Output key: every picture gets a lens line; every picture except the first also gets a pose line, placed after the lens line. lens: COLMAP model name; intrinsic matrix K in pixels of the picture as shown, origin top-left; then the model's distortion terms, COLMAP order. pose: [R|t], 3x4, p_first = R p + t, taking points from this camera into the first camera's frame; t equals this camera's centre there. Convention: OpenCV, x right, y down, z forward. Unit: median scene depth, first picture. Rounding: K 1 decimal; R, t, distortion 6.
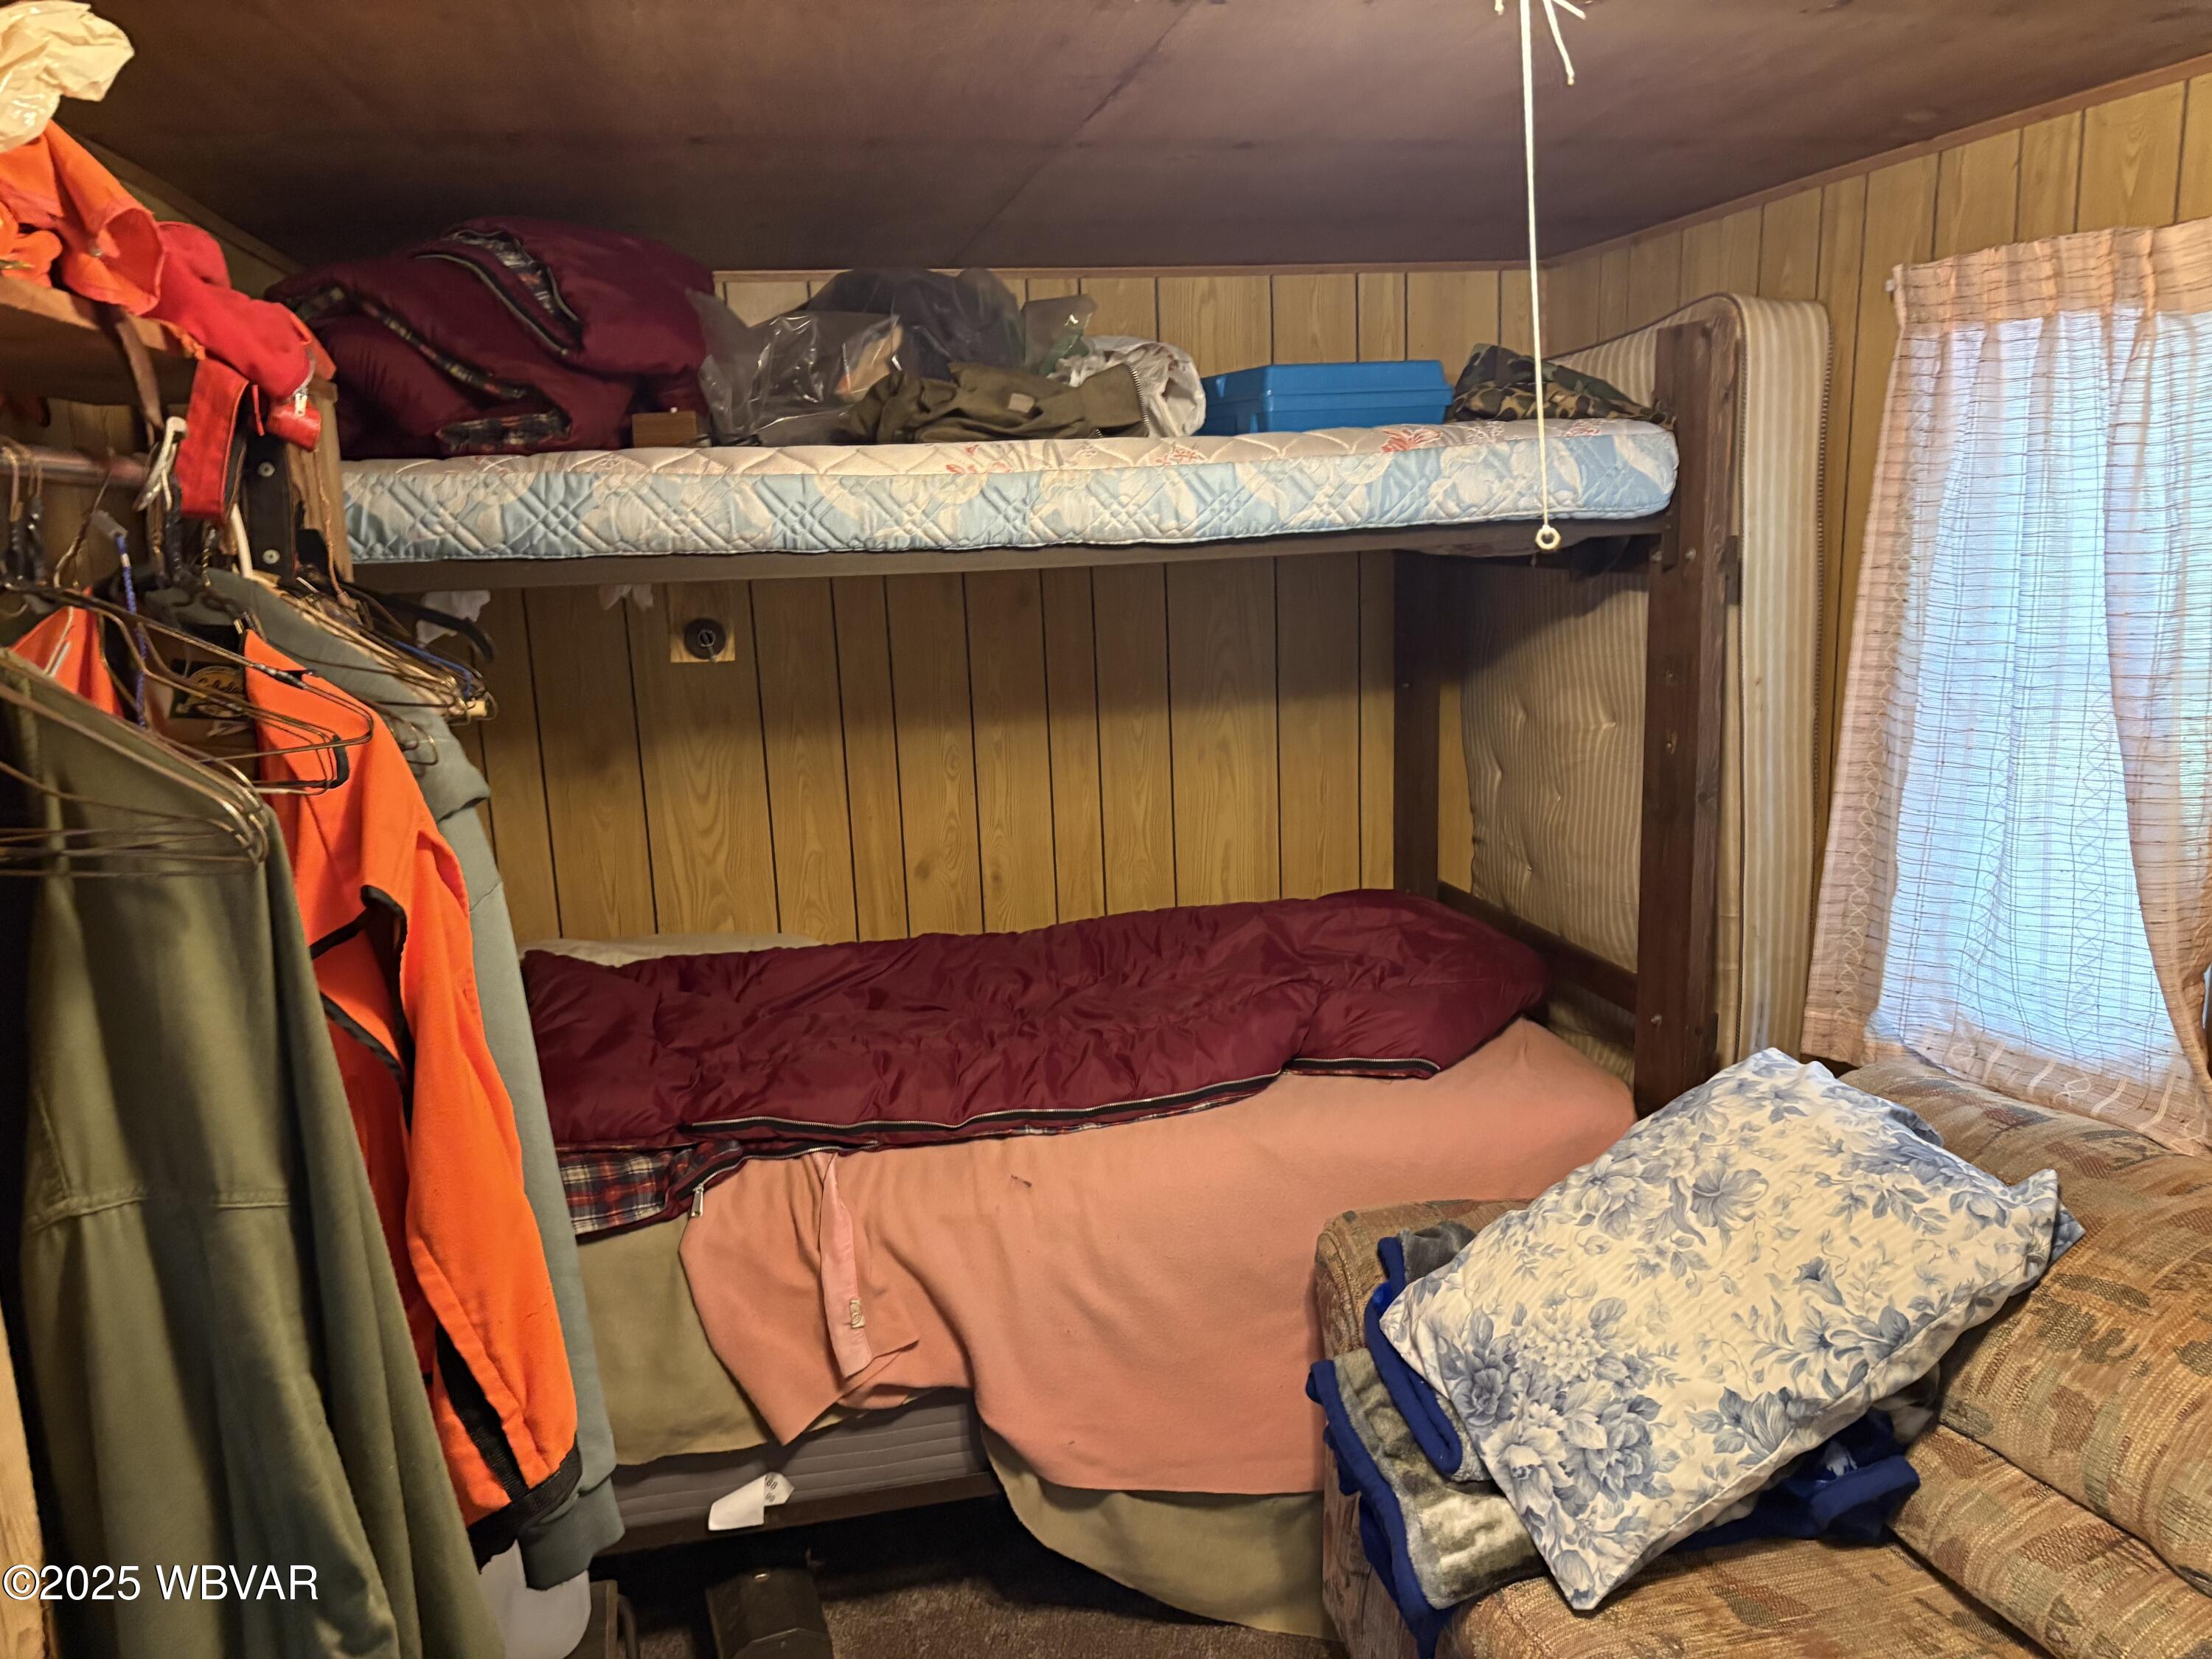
lens RADIAL K [[1680.2, 0, 1106.0], [0, 1680.2, 829.5], [0, 0, 1]] dist [0.032546, -0.051897]
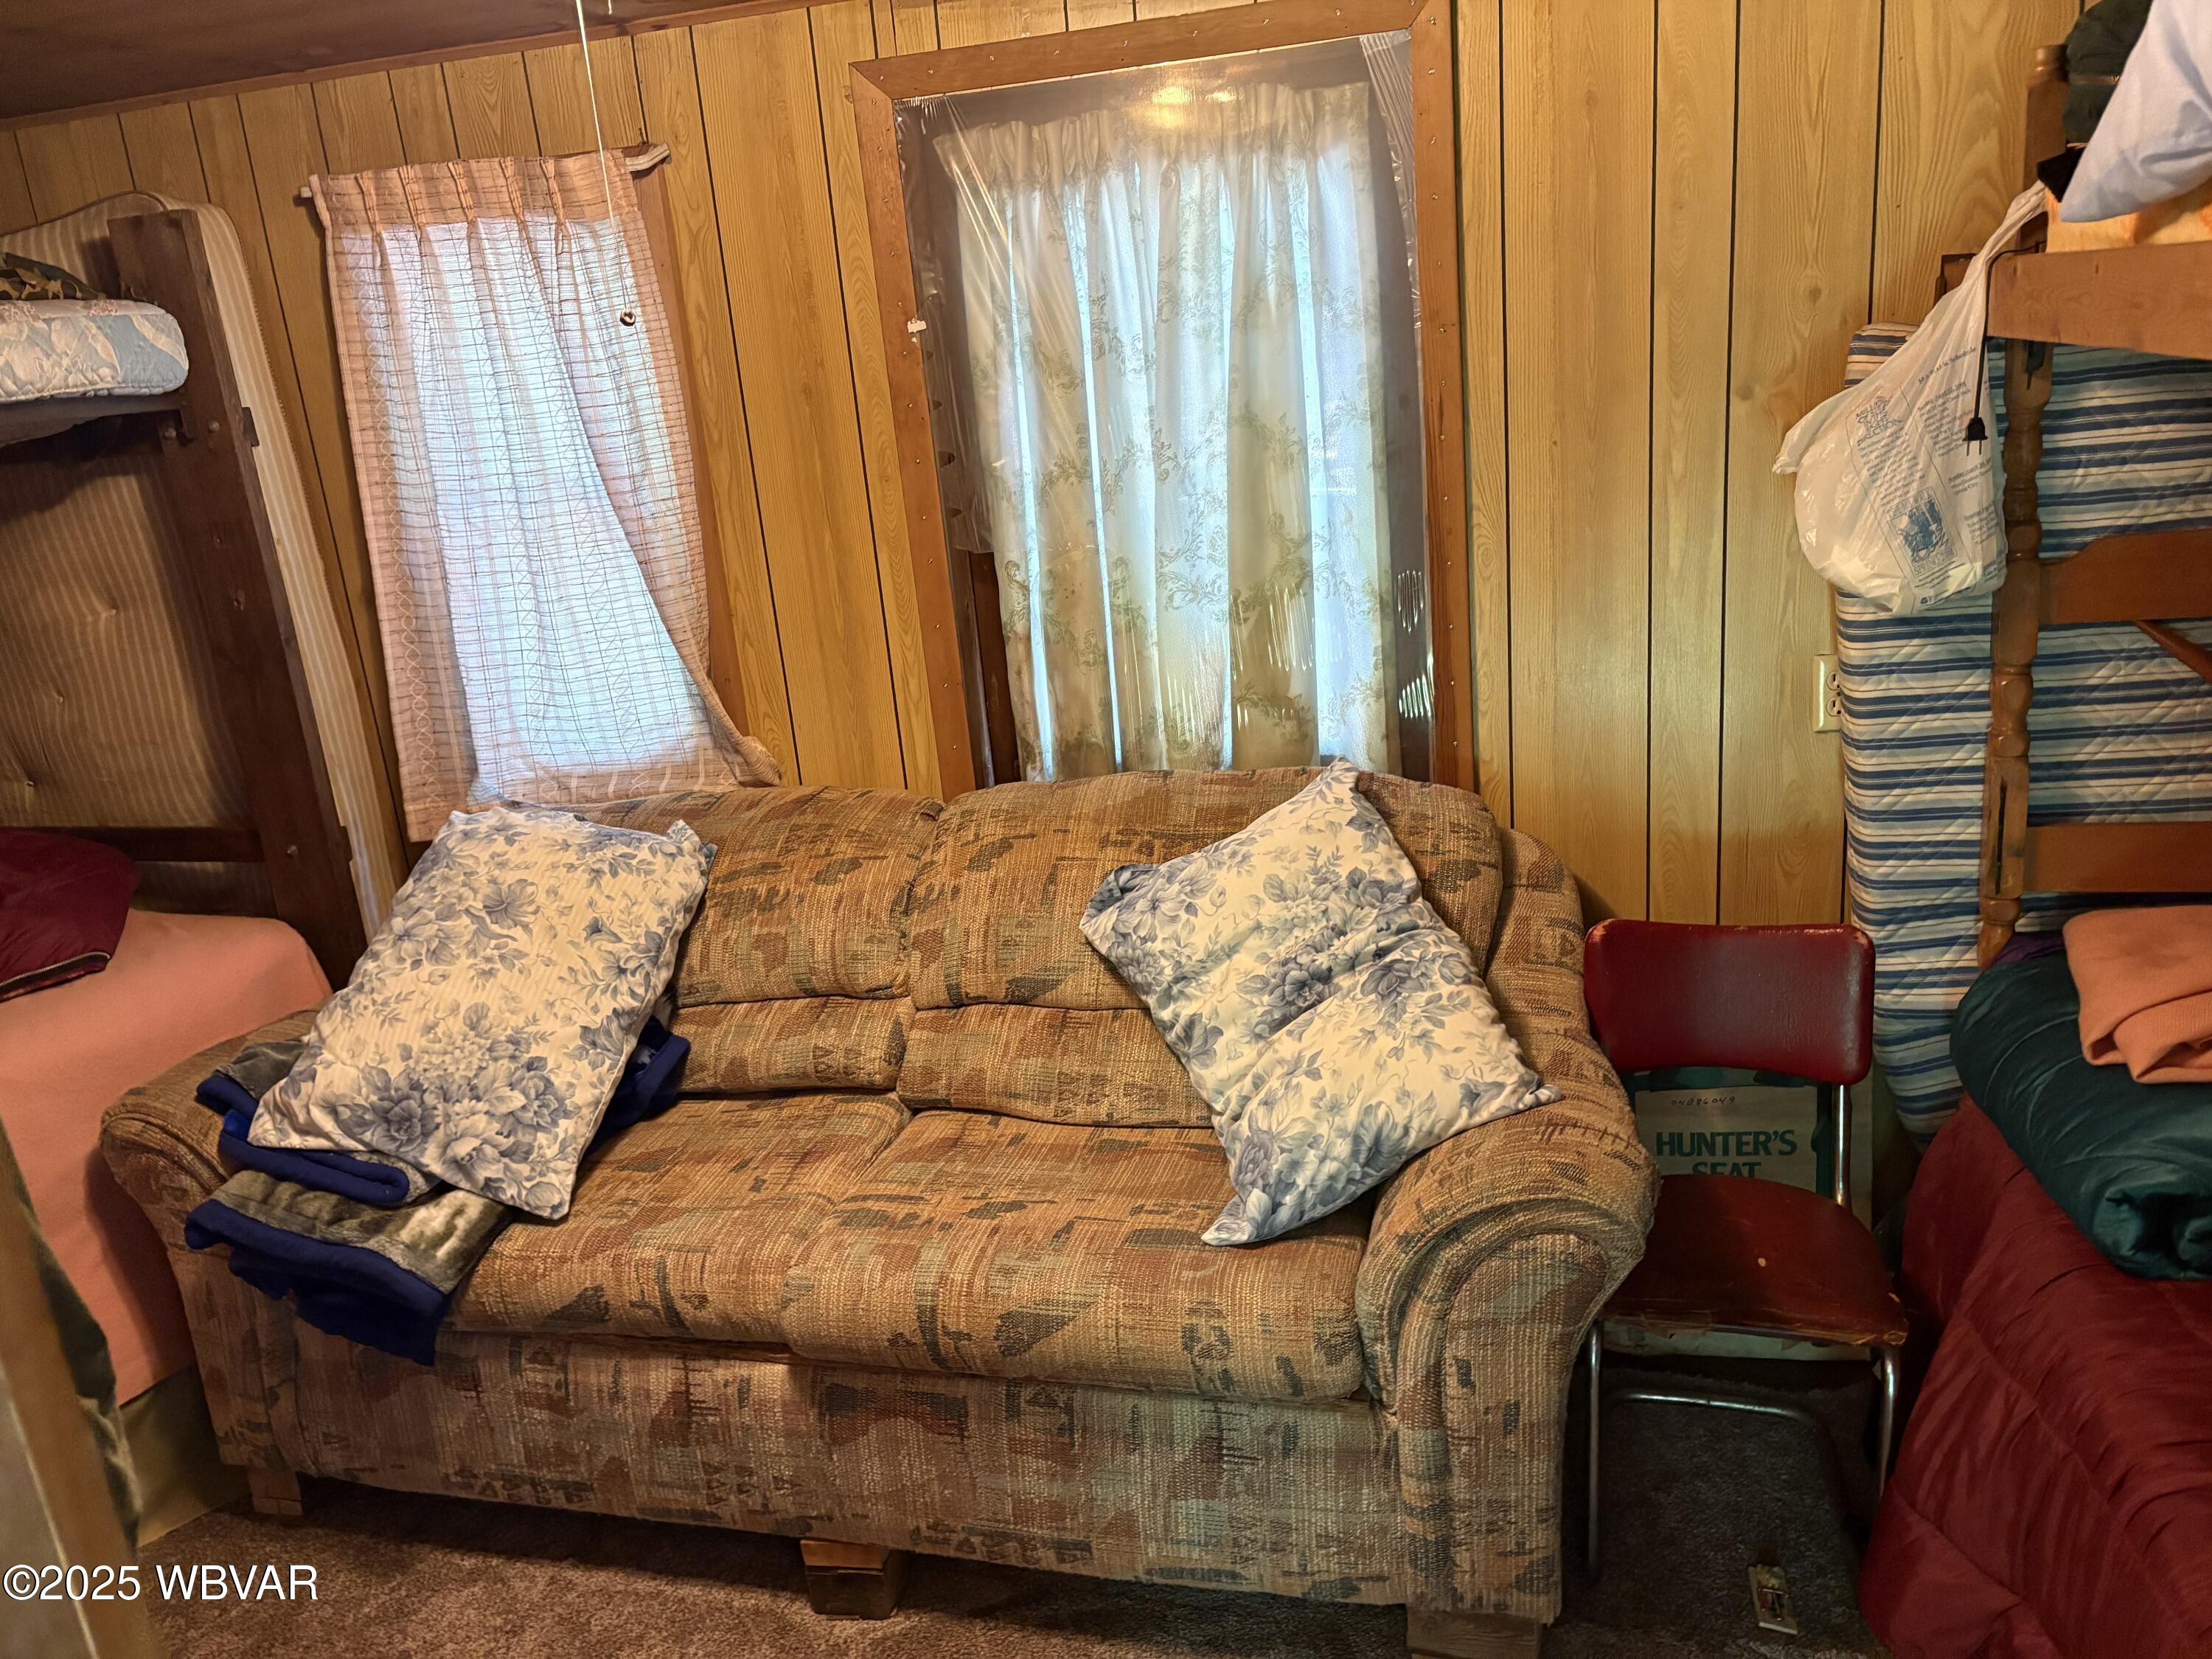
lens RADIAL K [[1675.1, 0, 1106.0], [0, 1675.1, 829.5], [0, 0, 1]] dist [0.016020, -0.007123]
pose [[0.456224, -0.252423, 0.853313, -0.506083], [0.236126, 0.958888, 0.157410, 0.070329], [-0.857965, 0.129675, 0.497071, -0.026570]]
